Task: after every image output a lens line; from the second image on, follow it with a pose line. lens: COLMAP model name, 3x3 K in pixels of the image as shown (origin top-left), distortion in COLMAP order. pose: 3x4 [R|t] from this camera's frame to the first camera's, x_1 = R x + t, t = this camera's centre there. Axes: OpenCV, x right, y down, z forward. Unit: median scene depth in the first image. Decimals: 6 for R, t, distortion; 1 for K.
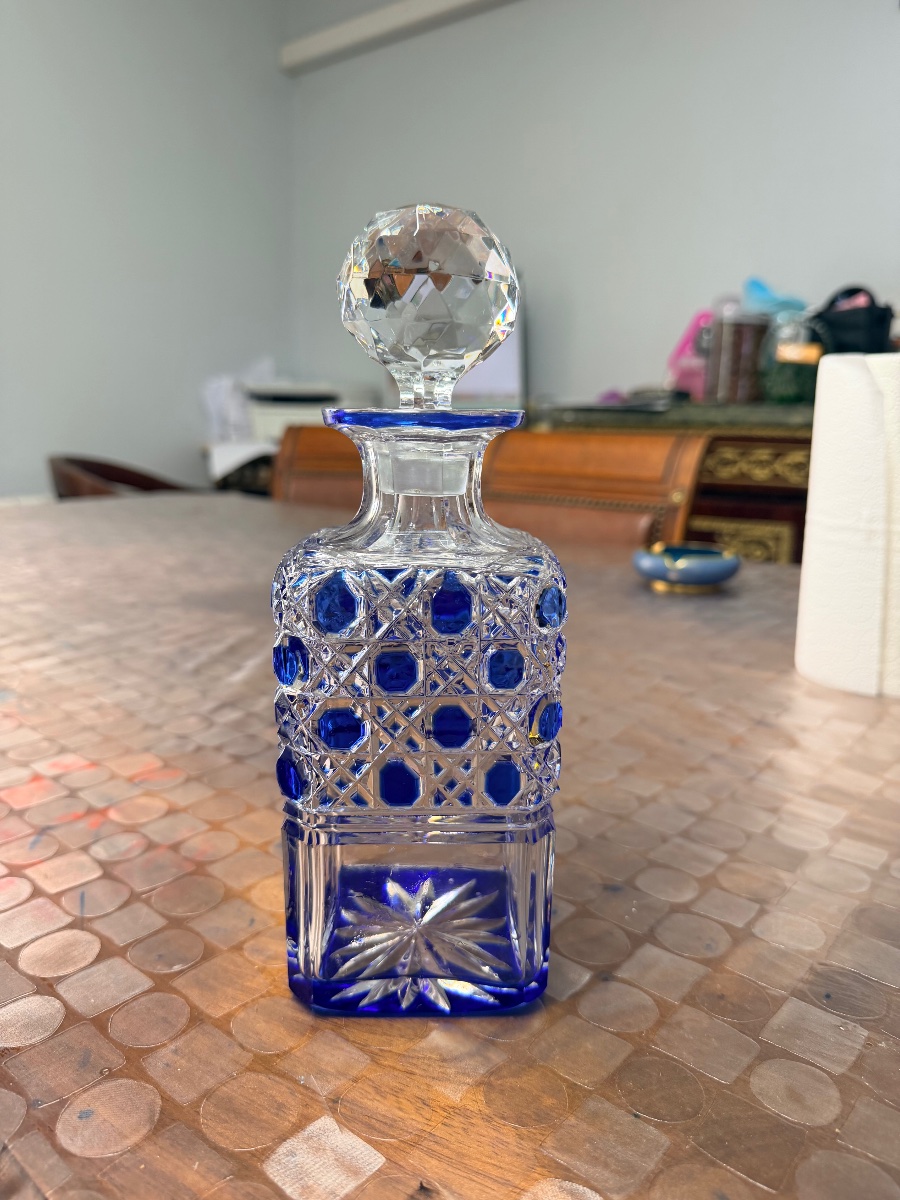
lens RADIAL K [[859.9, 0, 450.0], [0, 859.9, 600.0], [0, 0, 1]] dist [0.023536, -0.068005]
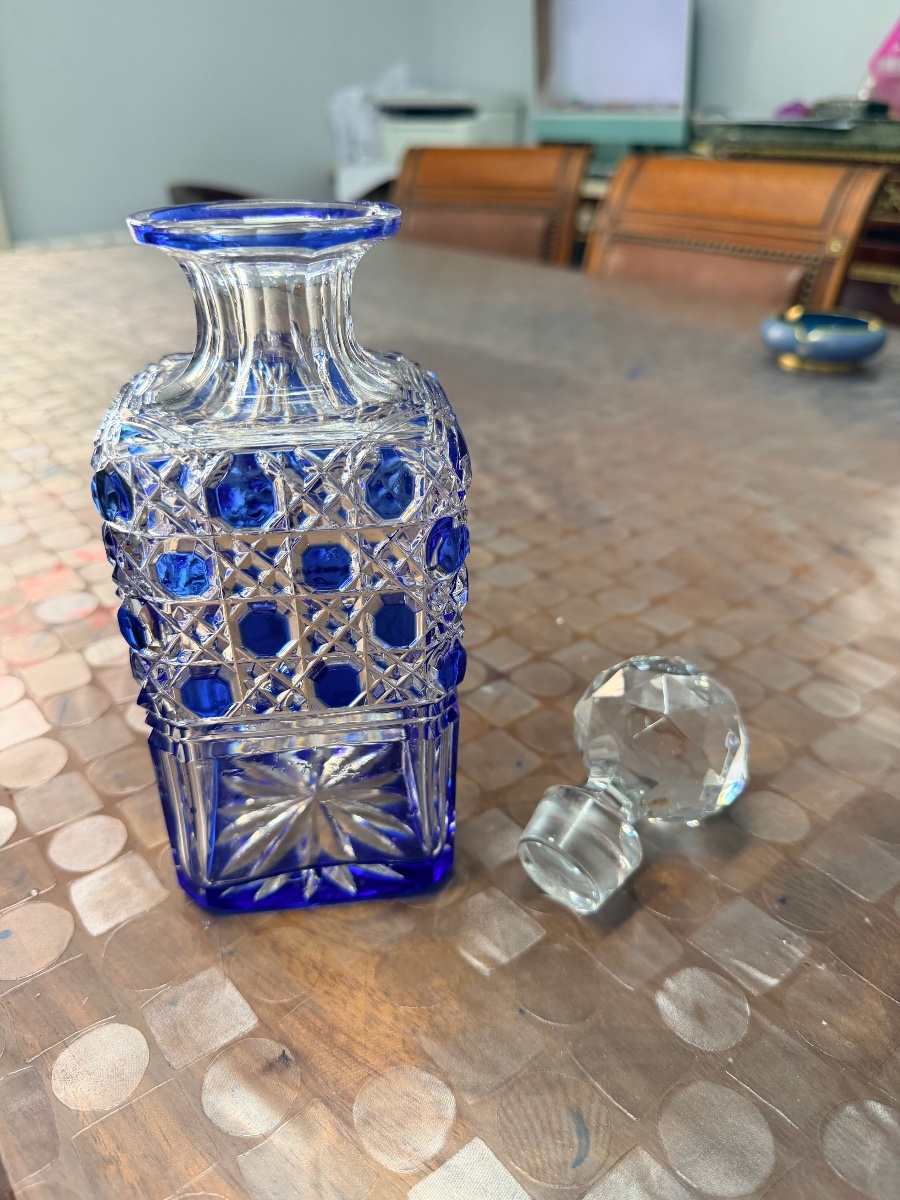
lens RADIAL K [[877.4, 0, 450.0], [0, 877.4, 600.0], [0, 0, 1]] dist [0.005608, -0.086511]
pose [[0.985653, 0.069822, -0.153666, 0.085438], [-0.023488, 0.958307, 0.284775, -0.039098], [0.167143, -0.277080, 0.946198, 0.062051]]
